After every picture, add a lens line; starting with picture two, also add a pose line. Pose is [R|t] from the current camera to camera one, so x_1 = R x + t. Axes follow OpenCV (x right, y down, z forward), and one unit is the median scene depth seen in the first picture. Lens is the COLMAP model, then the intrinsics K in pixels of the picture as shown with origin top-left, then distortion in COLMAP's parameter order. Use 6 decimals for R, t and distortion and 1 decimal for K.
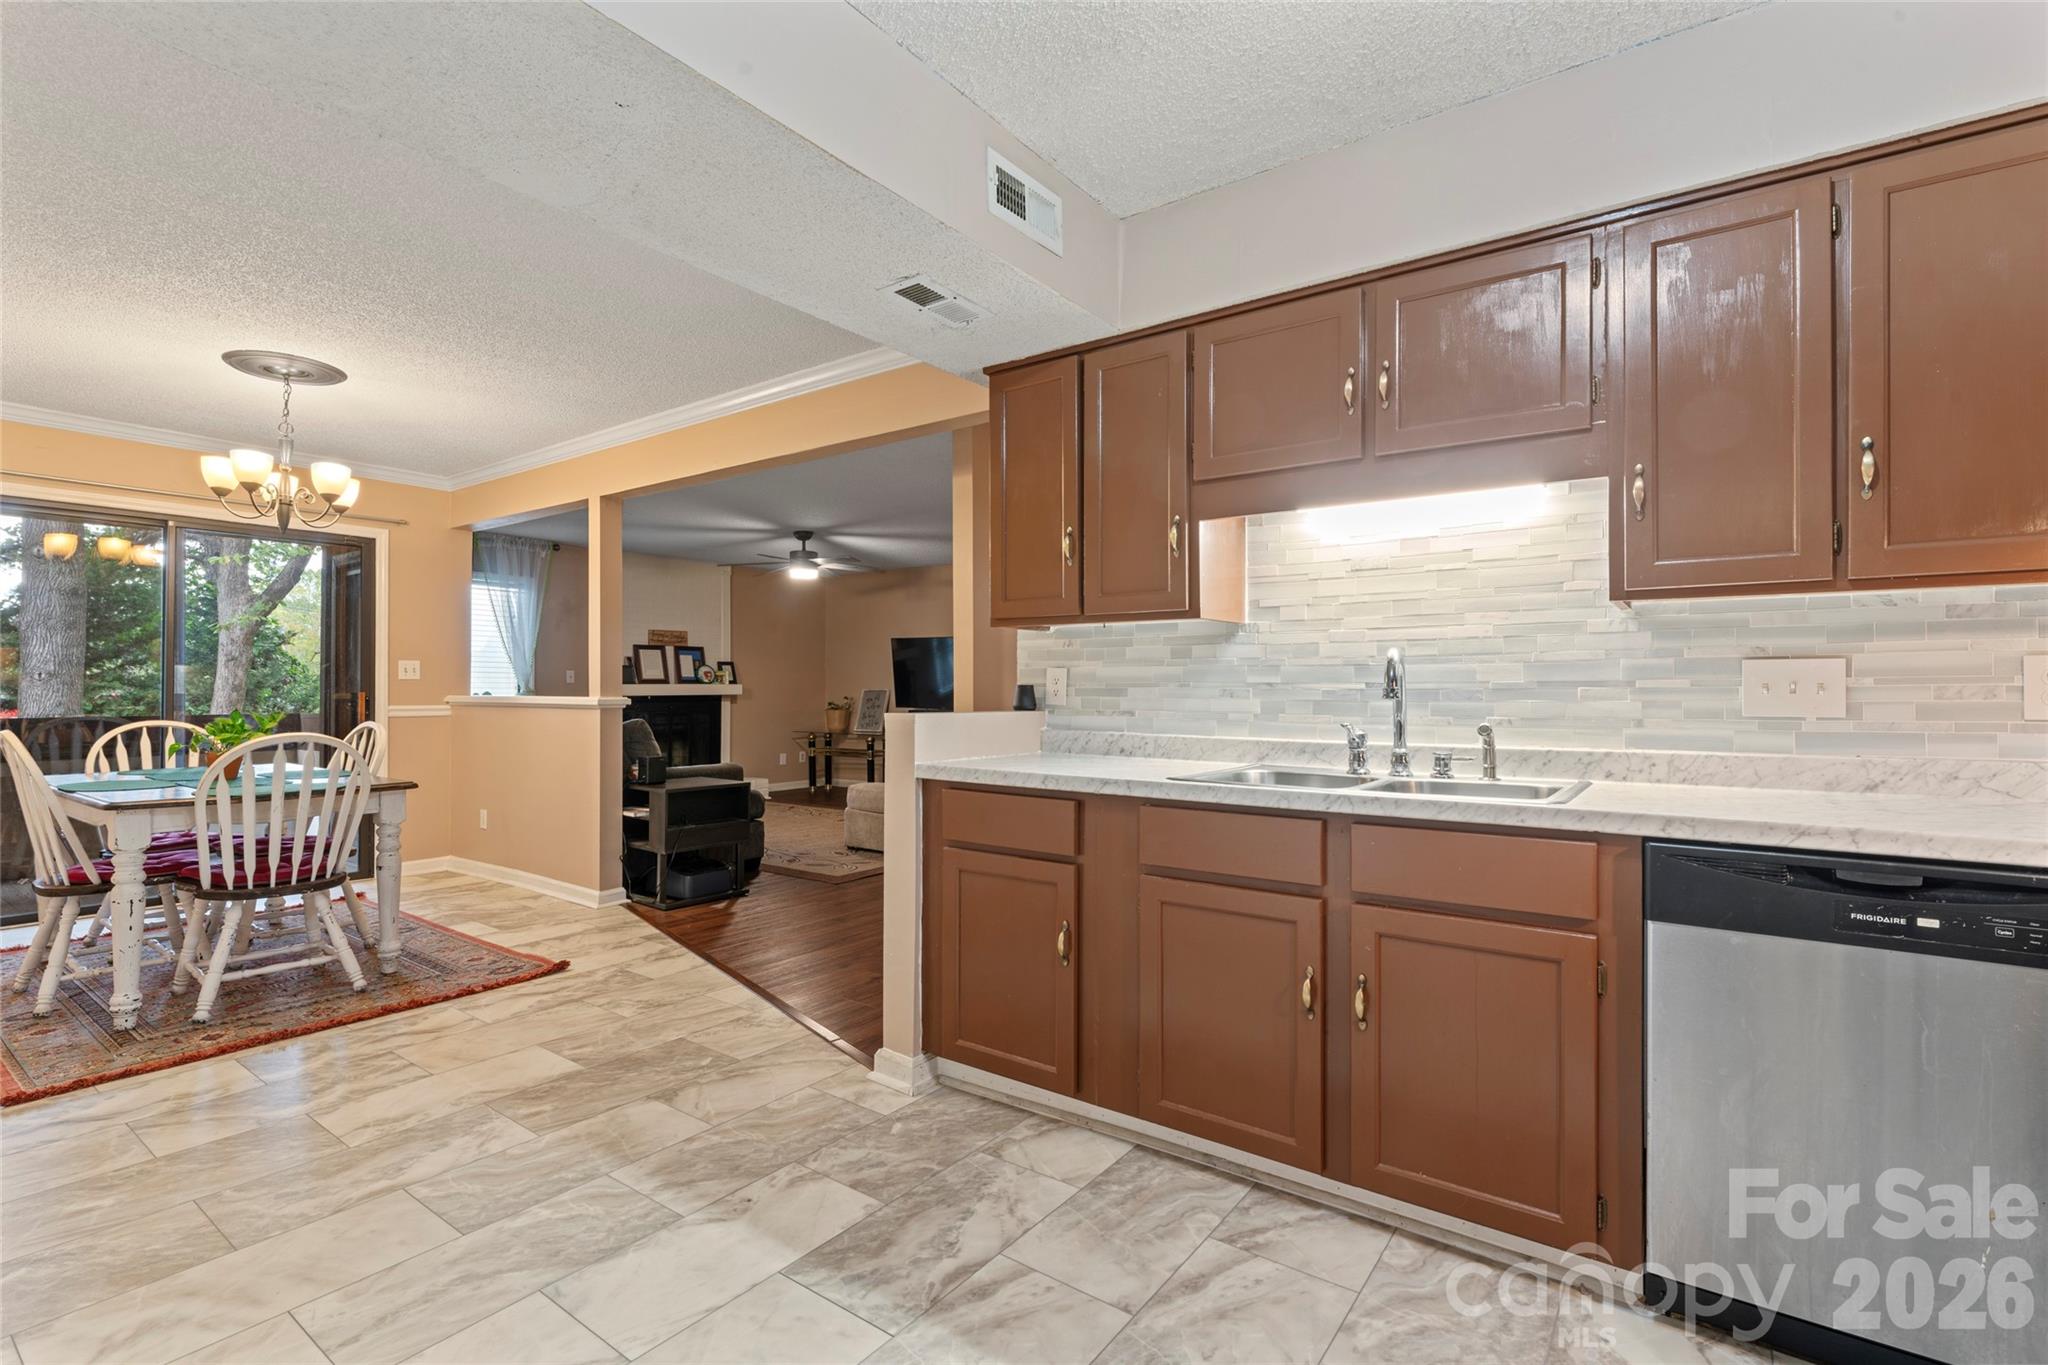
lens RADIAL K [[935.4, 0, 1024.0], [0, 935.4, 682.5], [0, 0, 1]] dist [-0.003520, -0.000008]
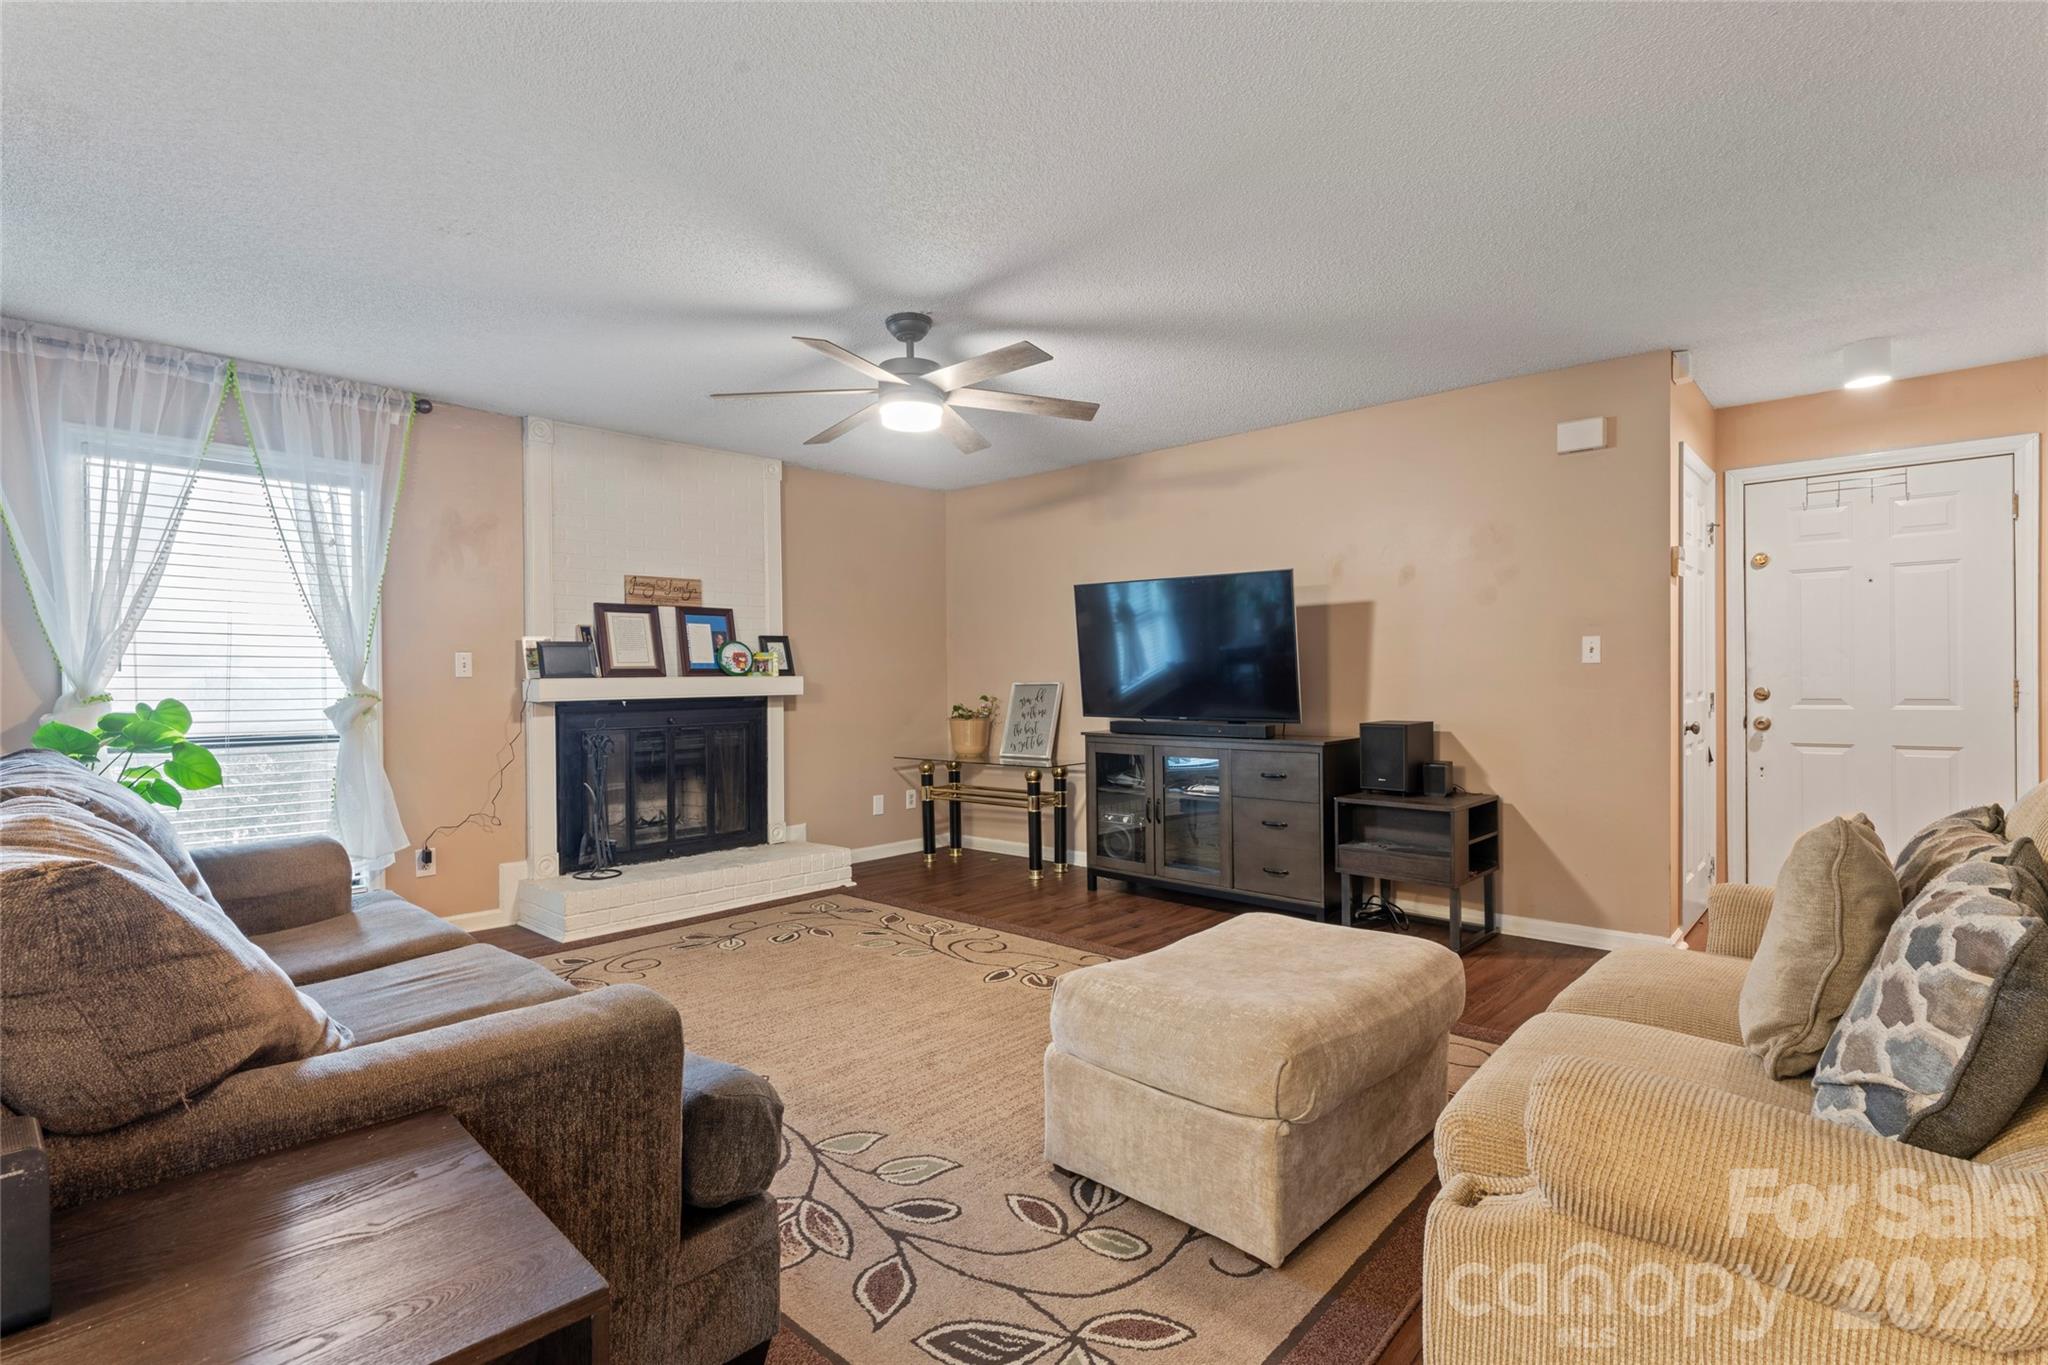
lens RADIAL K [[968.5, 0, 1024.0], [0, 968.5, 682.5], [0, 0, 1]] dist [-0.000089, -0.000047]
pose [[0.993497, -0.011377, -0.113289, -0.281303], [0.012434, 0.999886, 0.008625, 0.006491], [0.113178, -0.009977, 0.993525, 1.177252]]
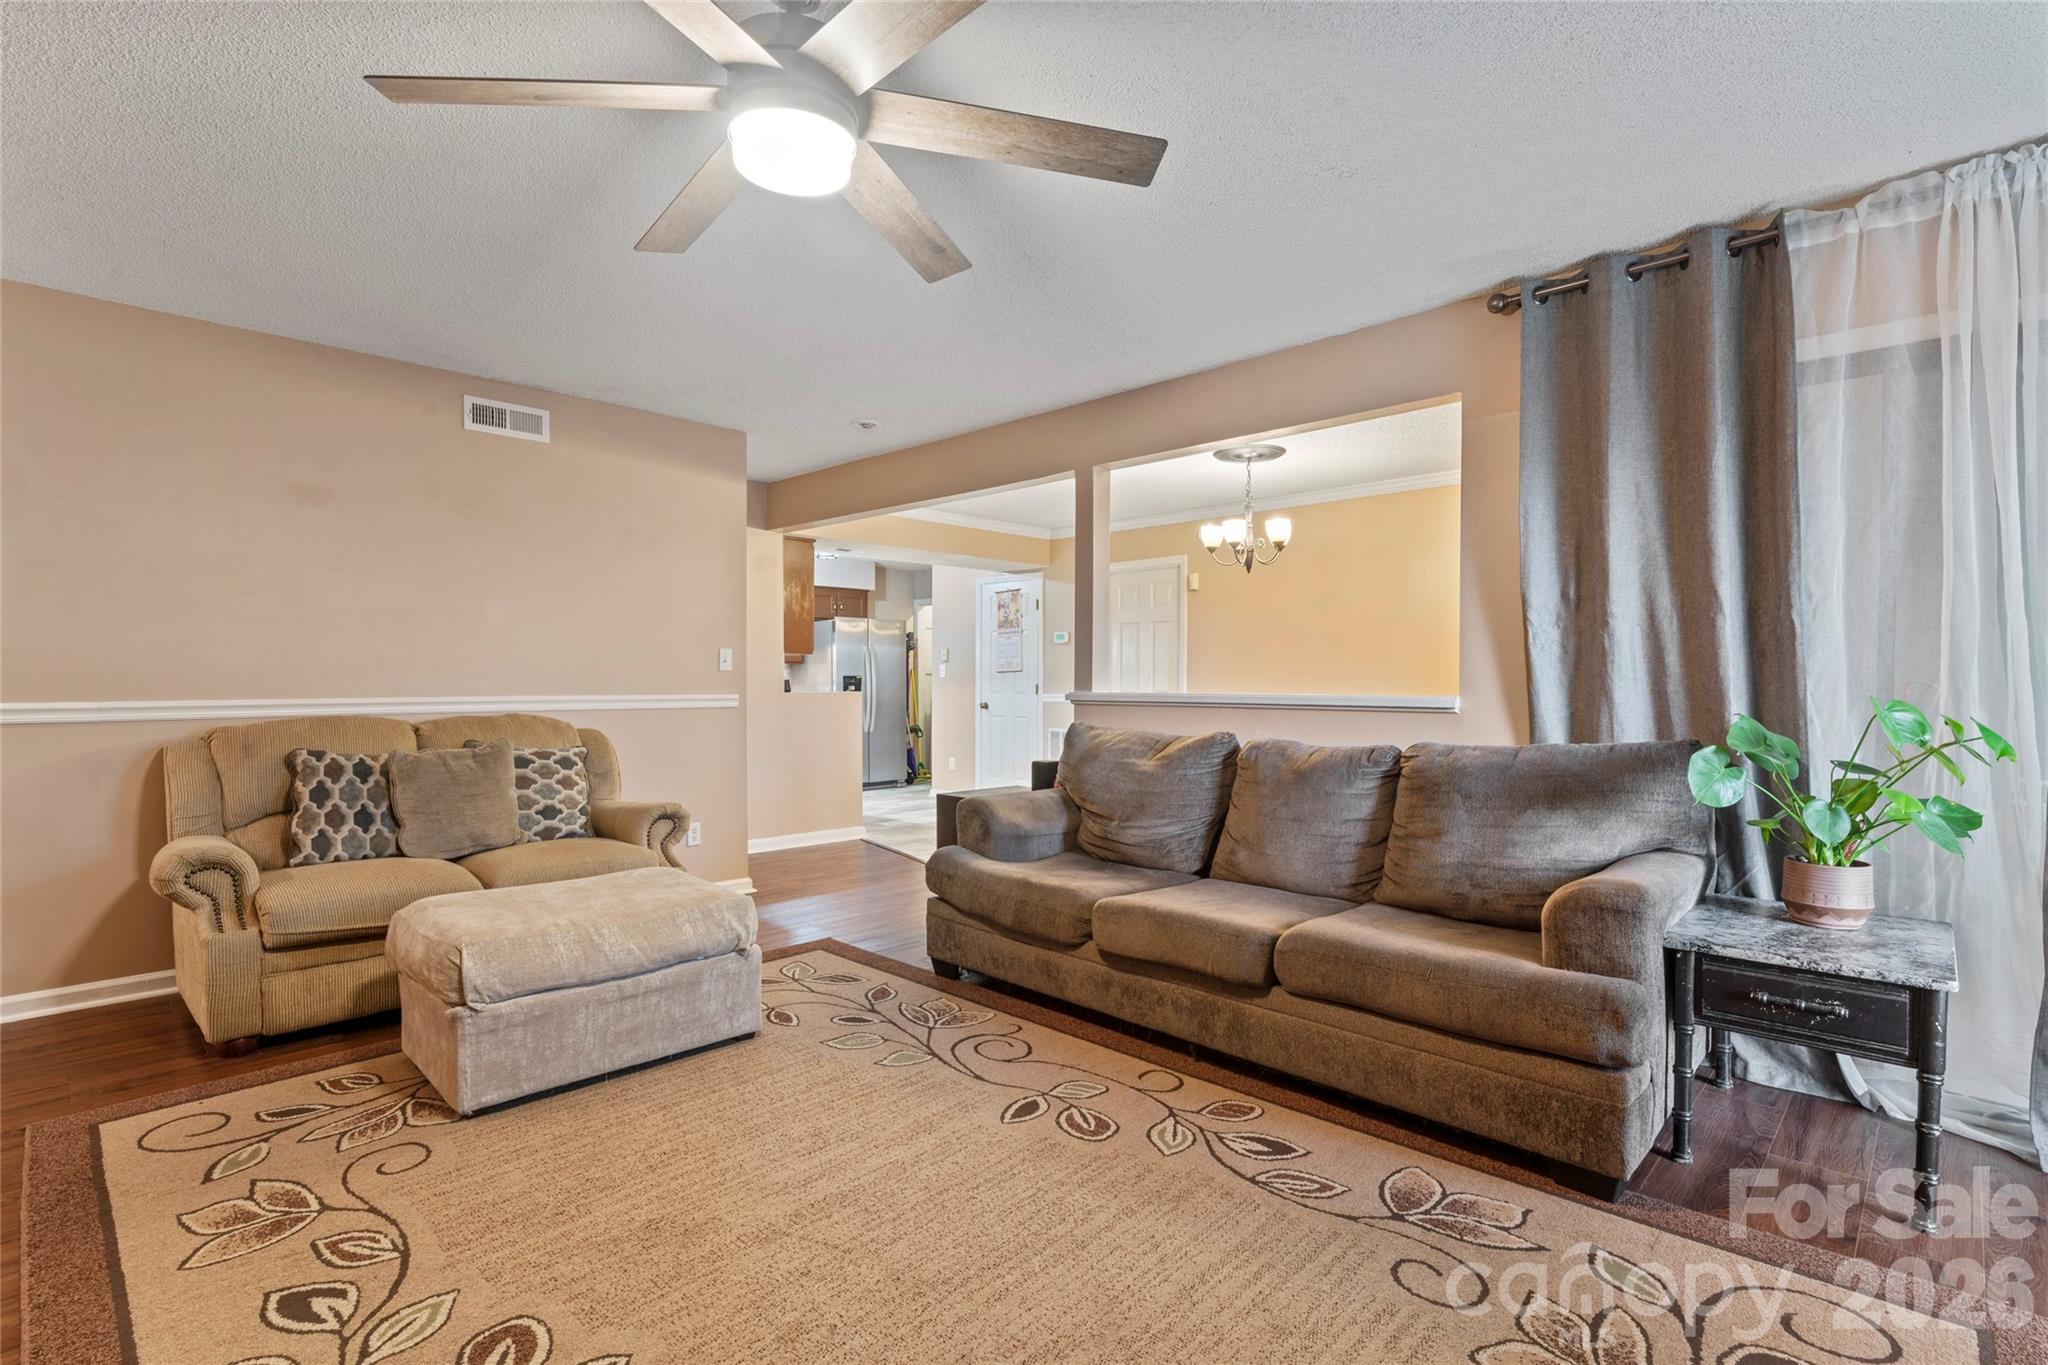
lens RADIAL K [[960.5, 0, 1020.4], [0, 960.5, 705.0], [0, 0, 1]] dist [-0.002102, -0.000079]
pose [[-0.990807, -0.007220, 0.135093, -0.670064], [-0.005019, 0.999849, 0.016630, 0.017081], [-0.135193, 0.015799, -0.990693, 2.561018]]
